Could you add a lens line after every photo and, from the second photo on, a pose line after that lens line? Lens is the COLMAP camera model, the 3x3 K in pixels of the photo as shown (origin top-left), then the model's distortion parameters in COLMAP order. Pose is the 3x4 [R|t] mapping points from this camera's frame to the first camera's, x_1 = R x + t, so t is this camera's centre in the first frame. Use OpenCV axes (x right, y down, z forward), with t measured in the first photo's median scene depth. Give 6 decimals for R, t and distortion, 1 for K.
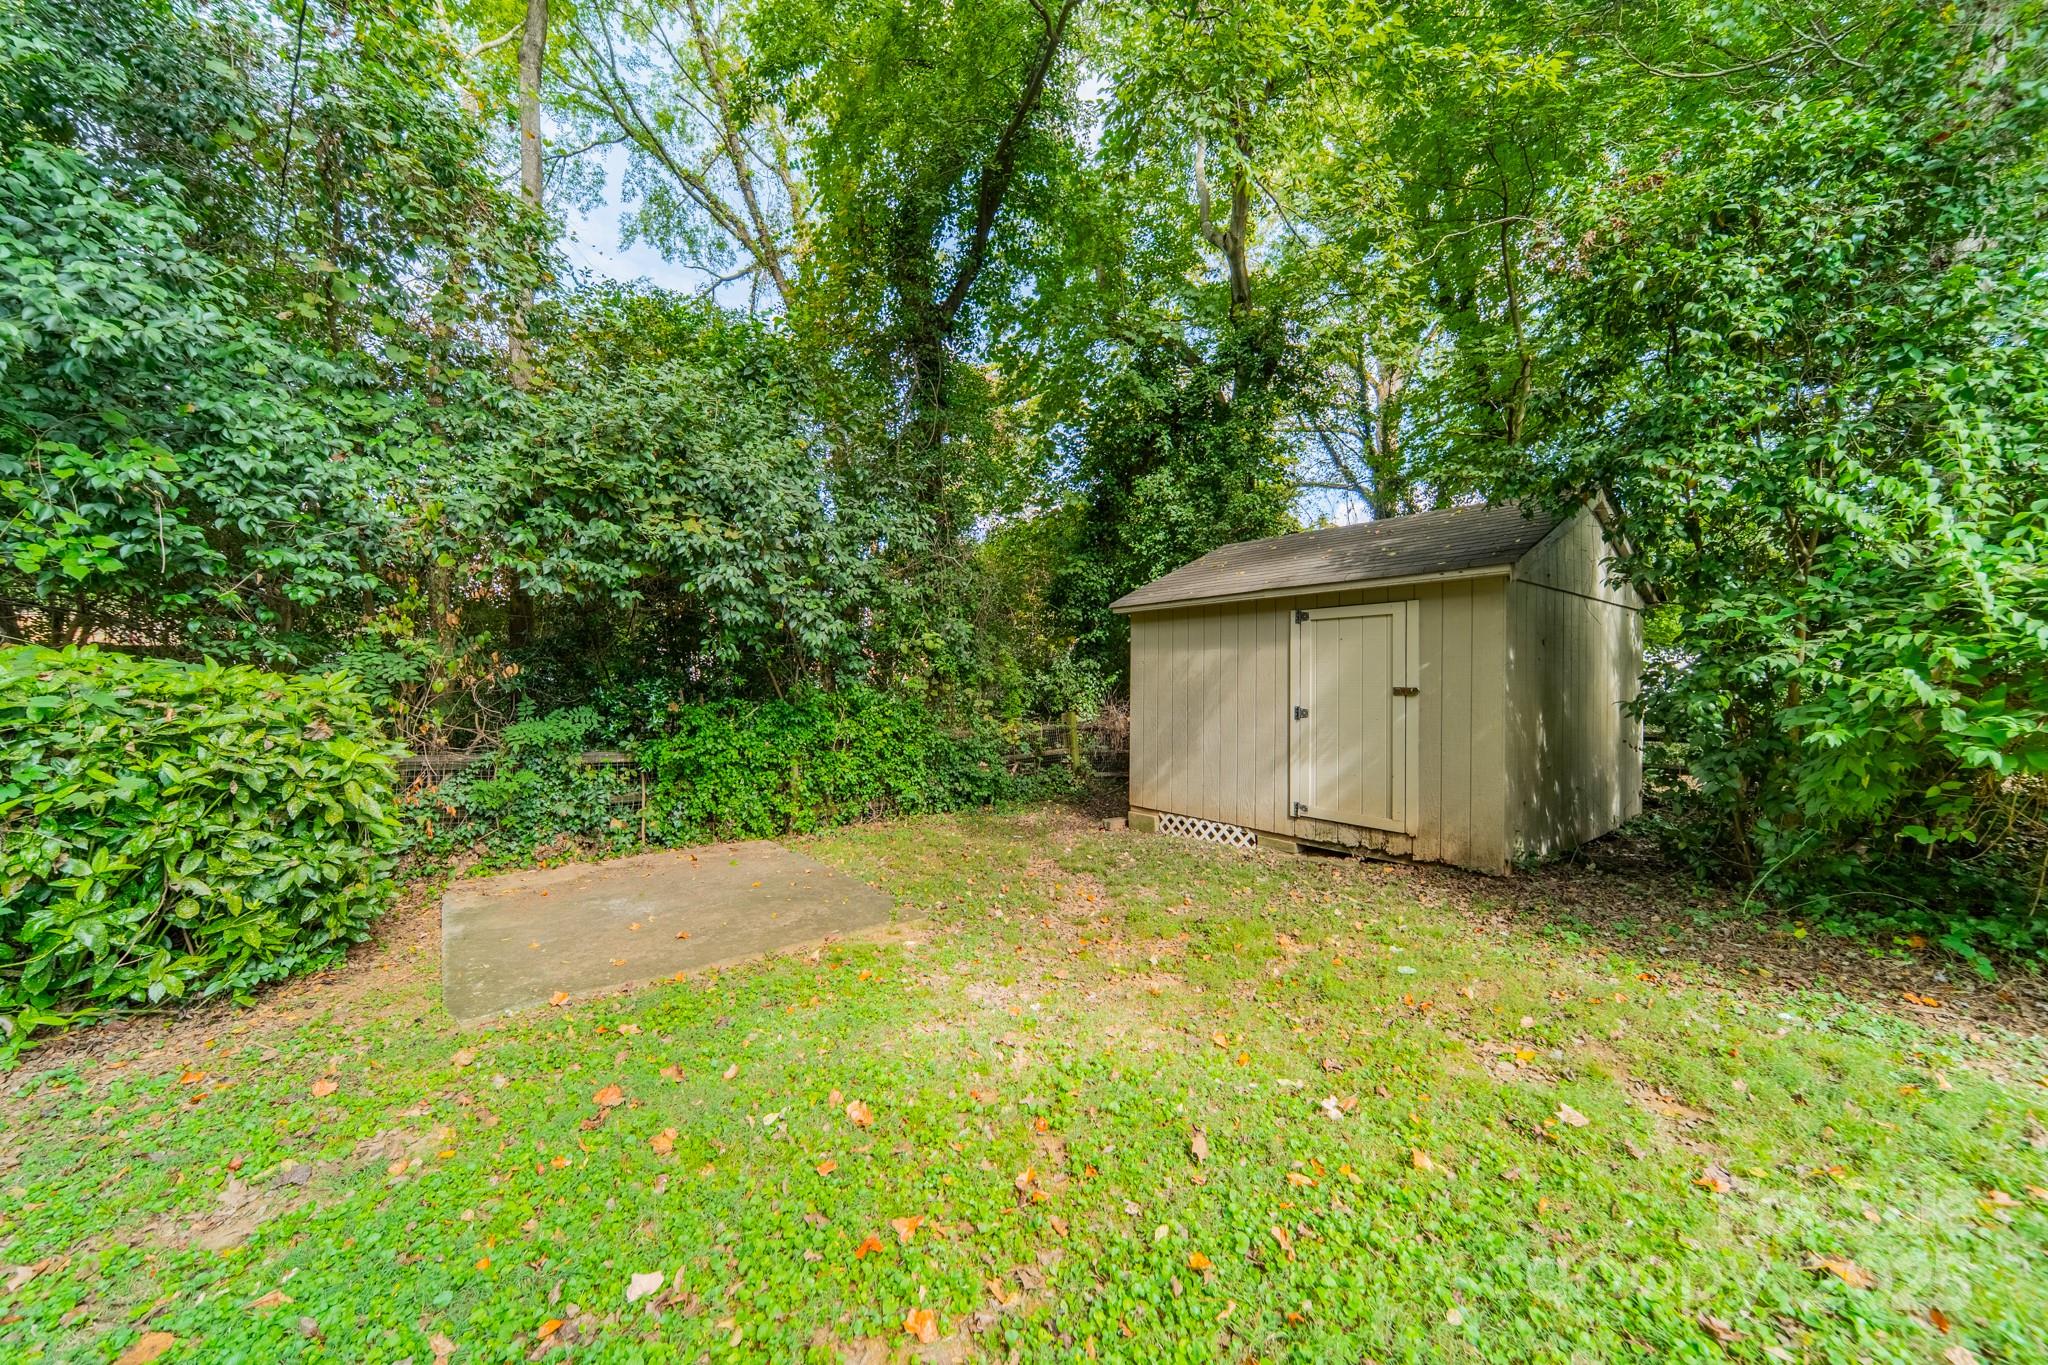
lens RADIAL K [[726.3, 0, 1024.0], [0, 726.3, 682.5], [0, 0, 1]] dist [0.009067, -0.000002]
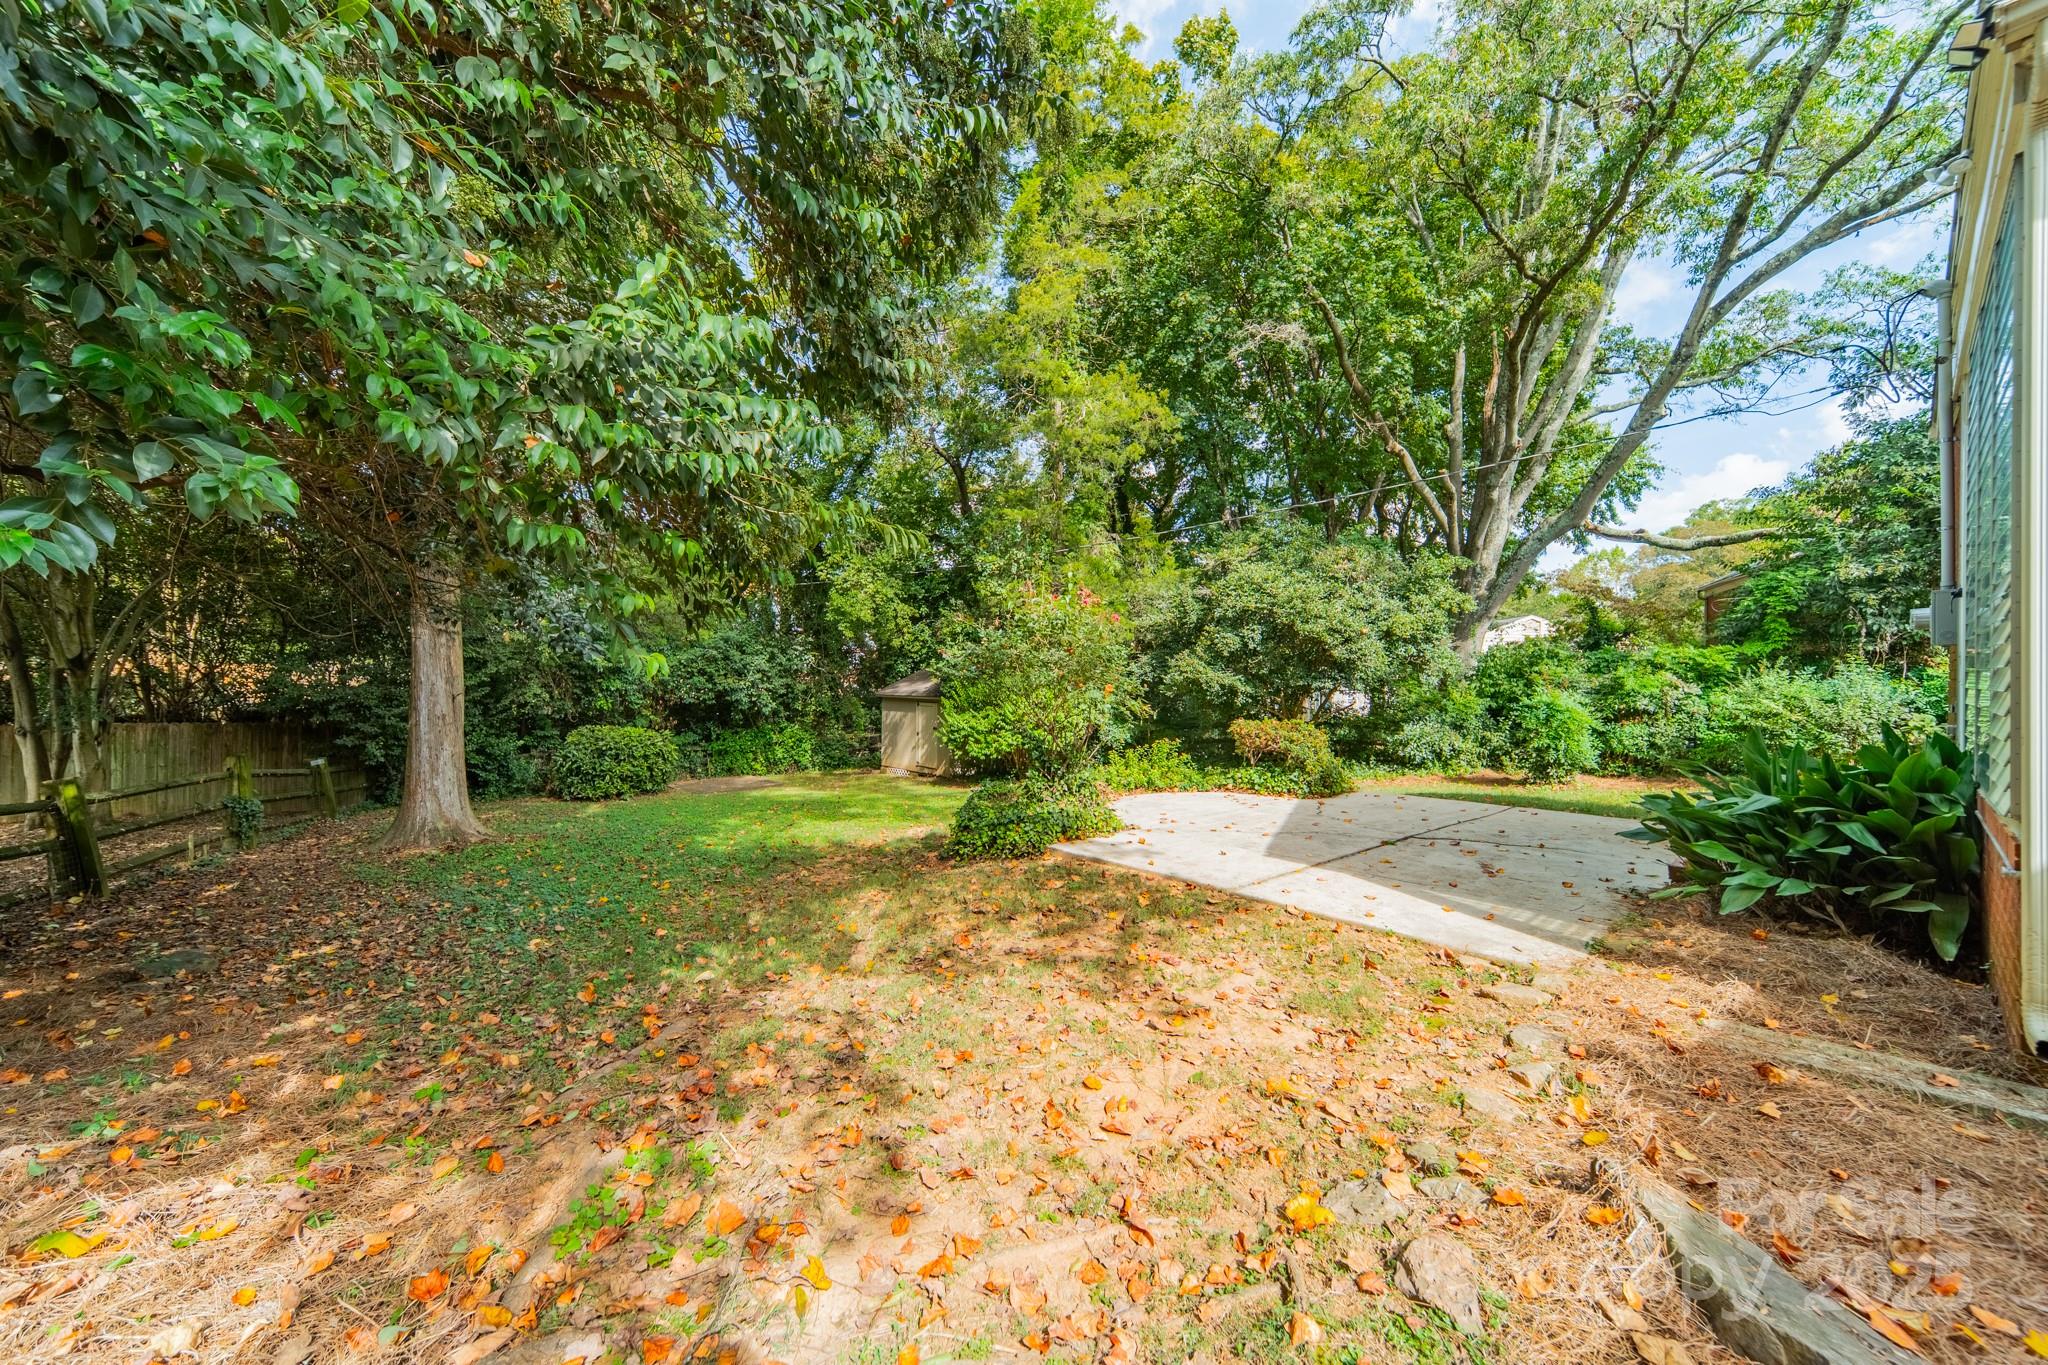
lens RADIAL K [[726.3, 0, 1024.0], [0, 726.3, 682.5], [0, 0, 1]] dist [0.009067, -0.000002]
pose [[0.998675, 0.002096, 0.051420, 0.702875], [-0.002290, 0.999990, 0.003714, -0.206296], [-0.051412, -0.003827, 0.998670, -2.325897]]
